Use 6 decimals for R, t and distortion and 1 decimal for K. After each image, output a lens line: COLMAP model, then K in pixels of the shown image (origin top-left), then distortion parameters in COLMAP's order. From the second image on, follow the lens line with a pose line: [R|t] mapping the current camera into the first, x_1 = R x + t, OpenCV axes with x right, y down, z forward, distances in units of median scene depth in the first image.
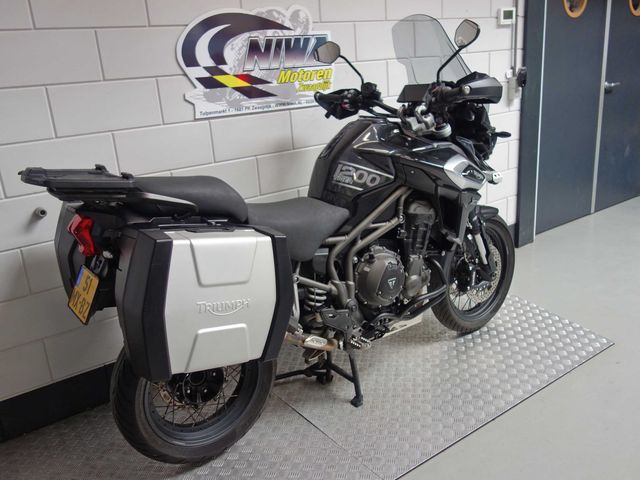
lens RADIAL K [[527.9, 0, 320.0], [0, 527.9, 240.0], [0, 0, 1]] dist [-0.005667, -0.003091]
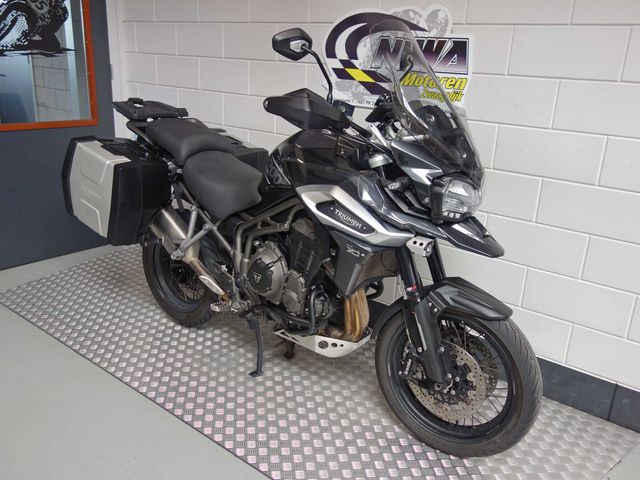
lens RADIAL K [[558.9, 0, 330.3], [0, 558.9, 241.9], [0, 0, 1]] dist [0.008383, 0.000210]
pose [[0.288615, 0.384890, -0.876676, 0.945377], [-0.360728, 0.891881, 0.272809, -0.282438], [0.886892, 0.237505, 0.396251, 0.559439]]
